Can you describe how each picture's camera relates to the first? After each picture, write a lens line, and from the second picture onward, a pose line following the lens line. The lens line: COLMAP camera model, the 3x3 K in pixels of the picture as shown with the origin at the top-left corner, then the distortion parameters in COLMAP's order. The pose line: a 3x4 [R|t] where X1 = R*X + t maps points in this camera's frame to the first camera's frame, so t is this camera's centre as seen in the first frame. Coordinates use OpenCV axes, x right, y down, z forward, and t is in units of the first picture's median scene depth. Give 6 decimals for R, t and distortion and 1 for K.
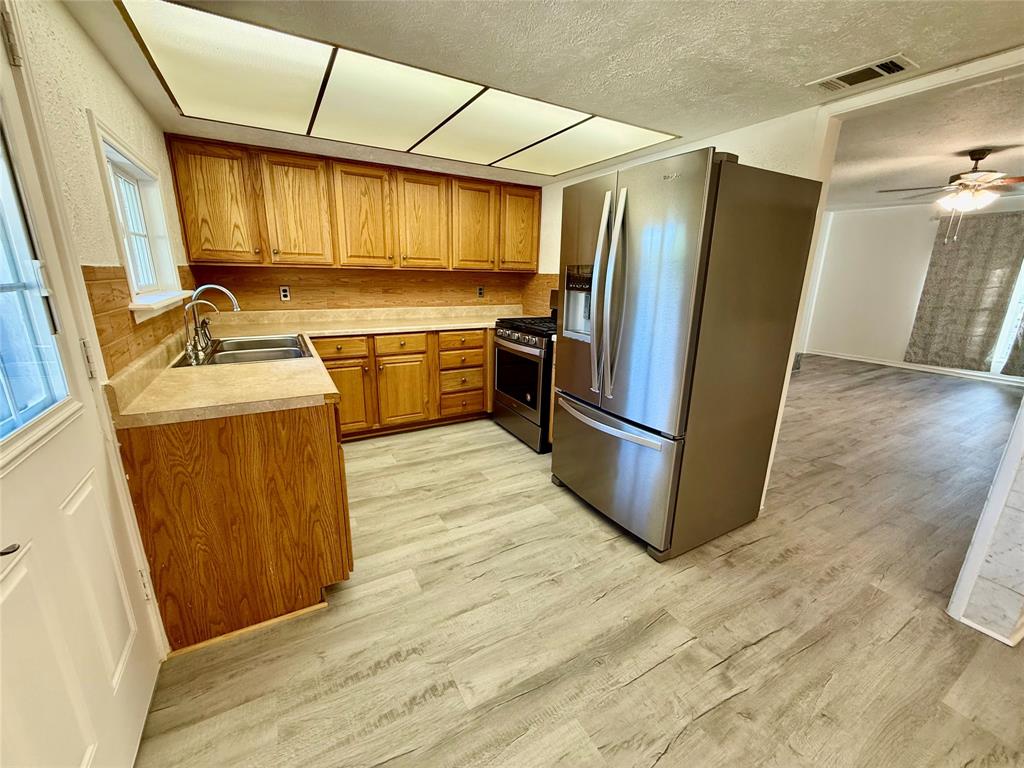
lens RADIAL K [[409.8, 0, 508.5], [0, 409.8, 381.7], [0, 0, 1]] dist [0.001391, -0.001172]
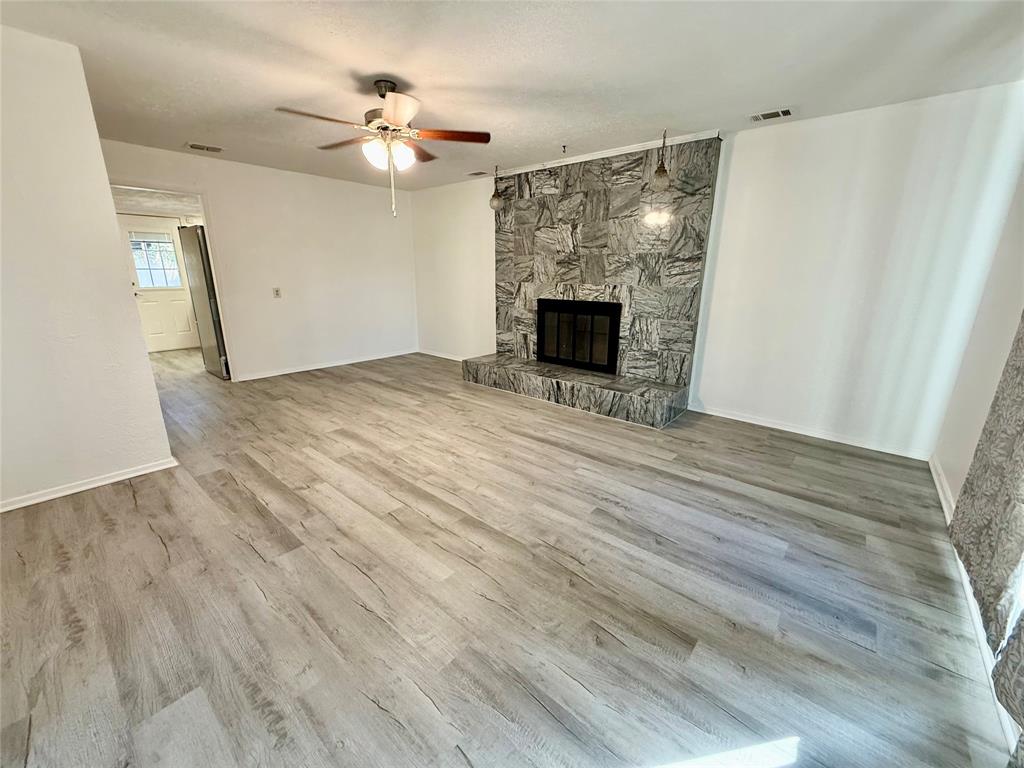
lens RADIAL K [[409.8, 0, 511.4], [0, 409.8, 381.6], [0, 0, 1]] dist [0.001391, -0.001172]
pose [[0.339808, 0.229354, -0.912100, 1.243426], [-0.243361, 0.958222, 0.150286, -0.139654], [0.908463, 0.170901, 0.381428, 0.628506]]
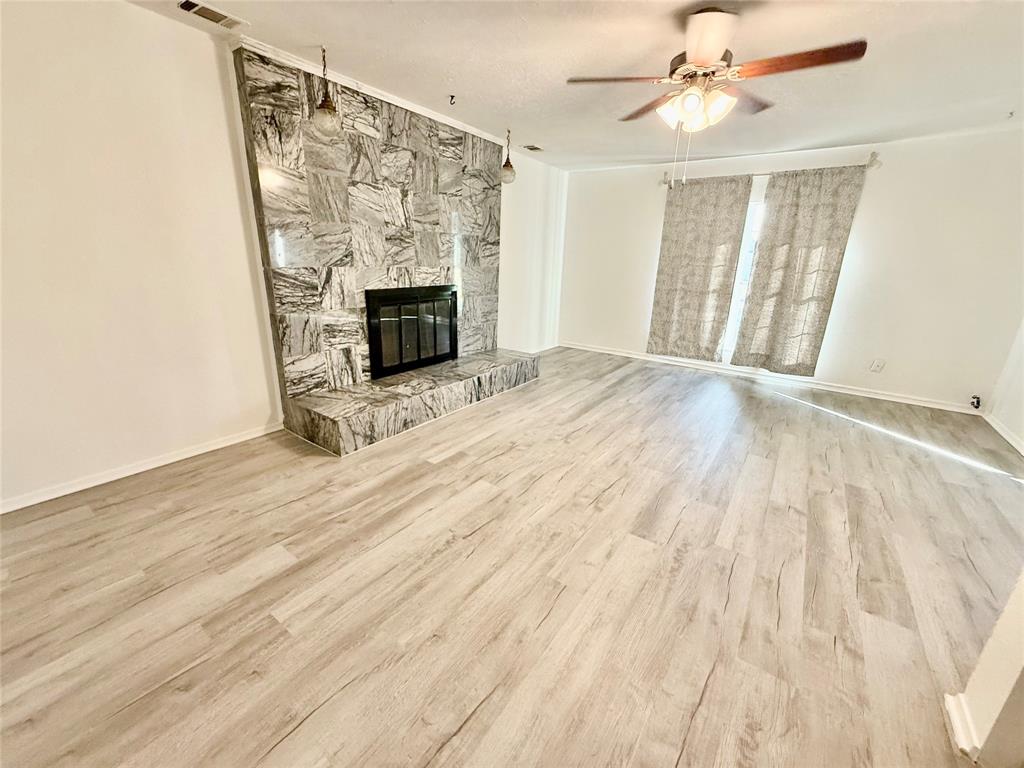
lens RADIAL K [[409.8, 0, 506.7], [0, 409.8, 381.9], [0, 0, 1]] dist [0.001391, -0.001172]
pose [[0.912510, -0.111887, 0.393456, 0.388787], [0.092906, 0.993416, 0.067027, -0.082804], [-0.398365, -0.024609, 0.916897, 0.362983]]
